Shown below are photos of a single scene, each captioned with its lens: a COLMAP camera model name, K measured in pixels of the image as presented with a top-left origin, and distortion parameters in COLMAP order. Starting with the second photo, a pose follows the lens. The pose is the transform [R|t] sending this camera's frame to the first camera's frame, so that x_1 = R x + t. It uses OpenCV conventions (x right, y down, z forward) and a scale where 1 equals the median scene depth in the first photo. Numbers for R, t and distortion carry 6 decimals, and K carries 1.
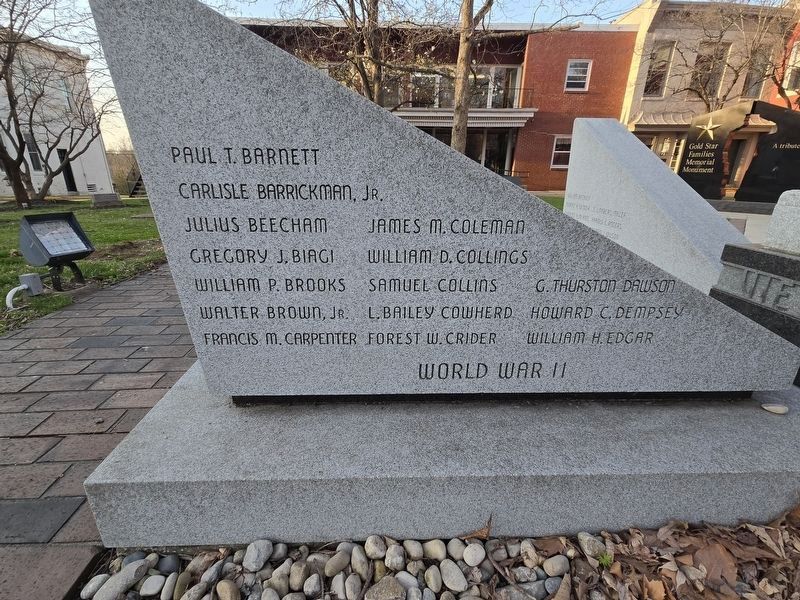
lens RADIAL K [[381.9, 0, 393.4], [0, 381.9, 313.3], [0, 0, 1]] dist [0.002903, 0.000554]
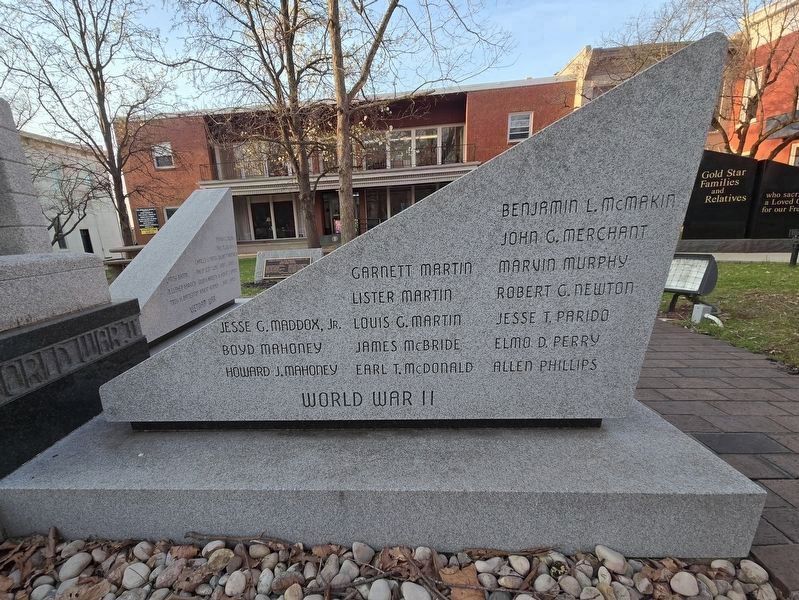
lens RADIAL K [[338.0, 0, 397.9], [0, 338.0, 334.9], [0, 0, 1]] dist [0.021361, 0.000068]
pose [[0.992363, -0.027489, -0.120246, 0.252208], [0.023615, 0.999159, -0.033528, -0.002025], [0.121067, 0.030433, 0.992178, 0.004642]]
